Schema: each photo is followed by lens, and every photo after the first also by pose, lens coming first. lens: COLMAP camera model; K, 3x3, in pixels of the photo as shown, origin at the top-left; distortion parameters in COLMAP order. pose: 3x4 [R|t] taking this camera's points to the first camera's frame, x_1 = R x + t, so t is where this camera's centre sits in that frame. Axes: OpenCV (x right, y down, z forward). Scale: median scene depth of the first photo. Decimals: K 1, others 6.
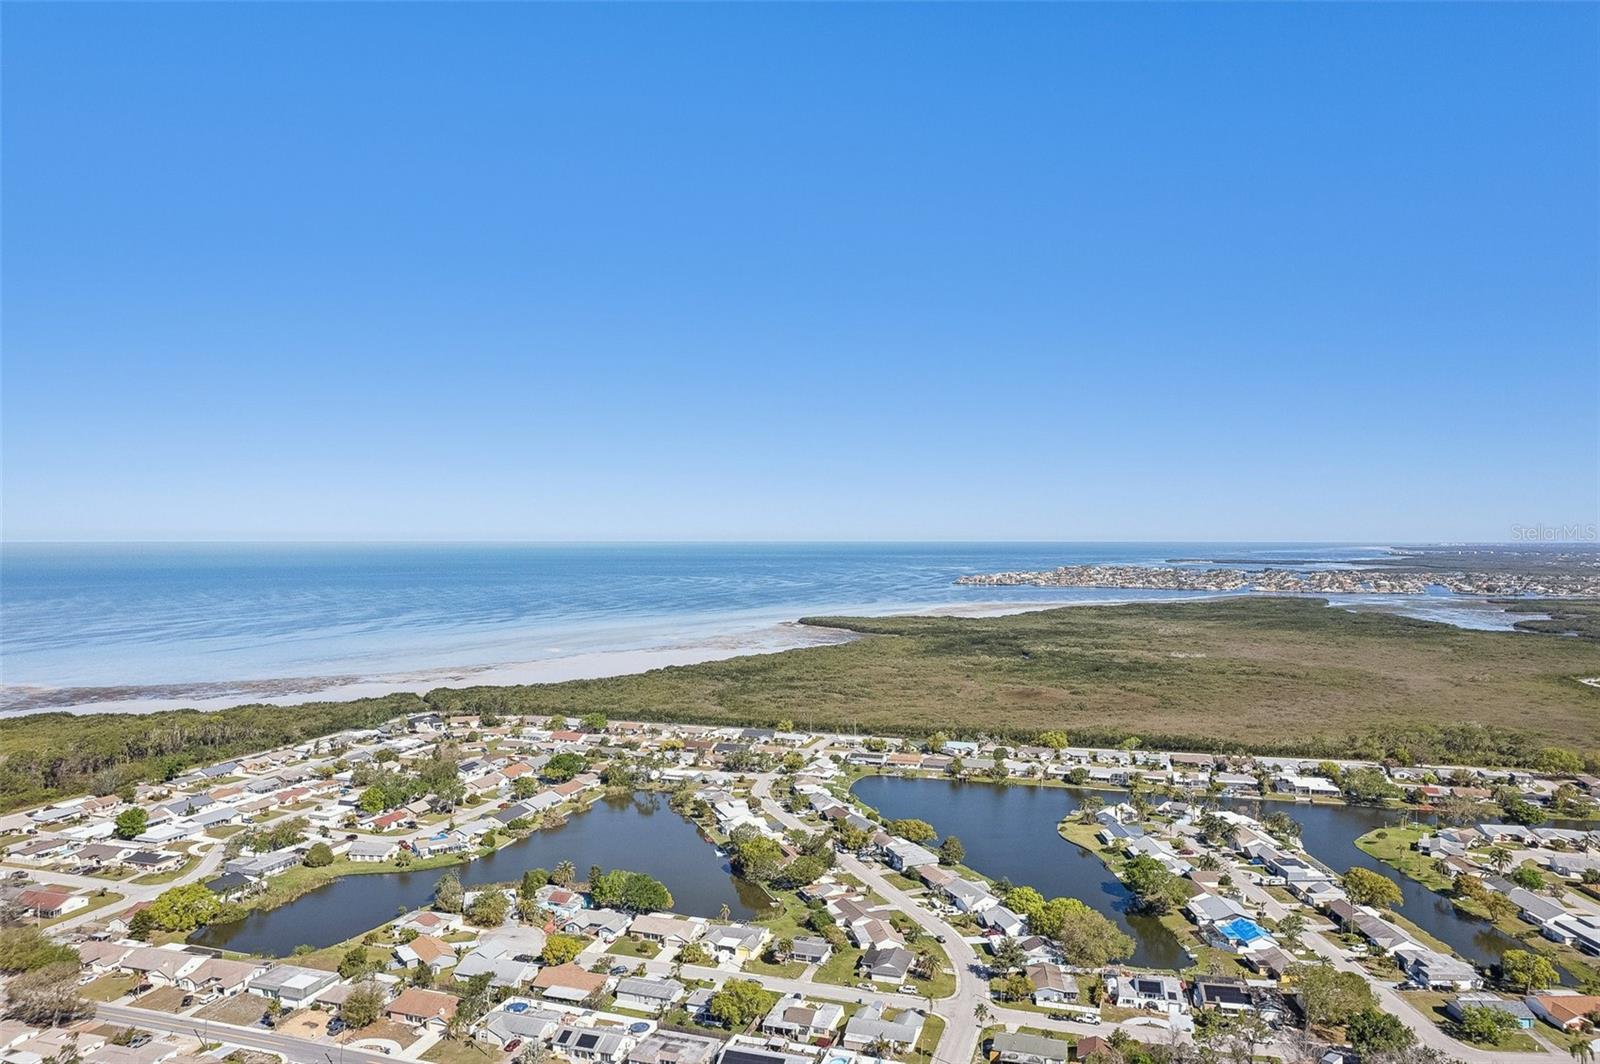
lens RADIAL K [[1070.6, 0, 800.0], [0, 1070.6, 532.0], [0, 0, 1]] dist [-0.104738, 0.106340]
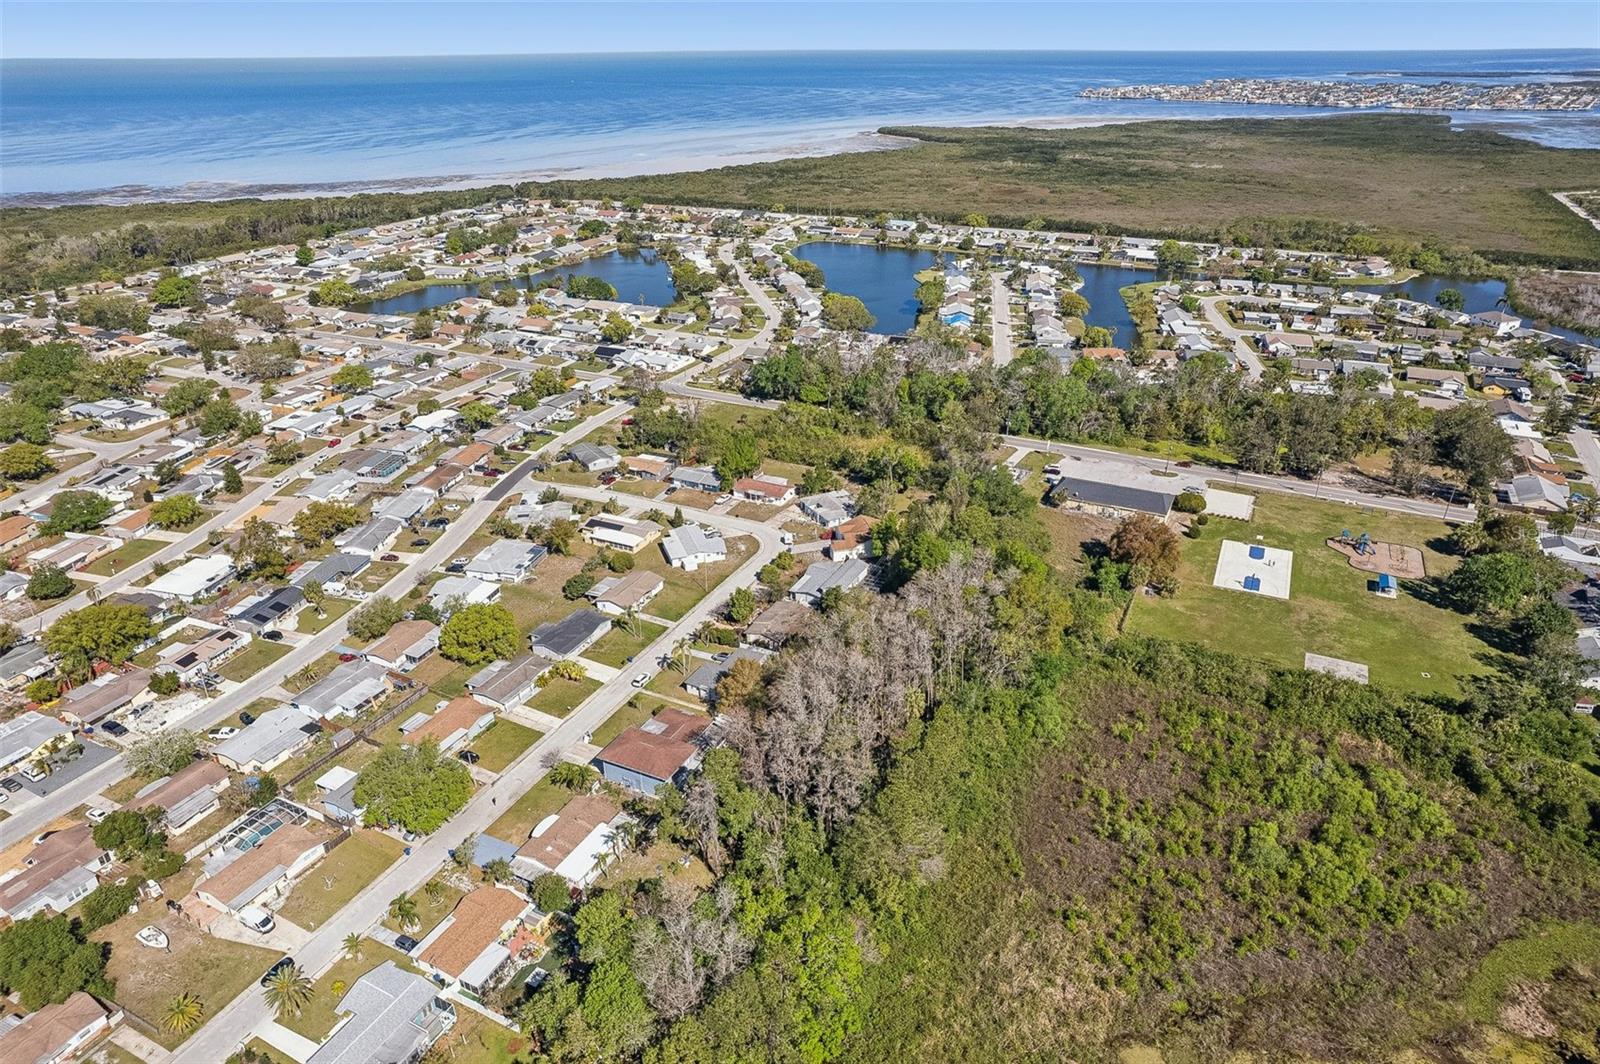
lens RADIAL K [[1042.4, 0, 800.0], [0, 1042.4, 532.0], [0, 0, 1]] dist [-0.063103, 0.051094]
pose [[0.989433, 0.055880, -0.133788, 0.241062], [0.007424, 0.902012, 0.431648, -0.005947], [0.144799, -0.428080, 0.892065, -0.331293]]
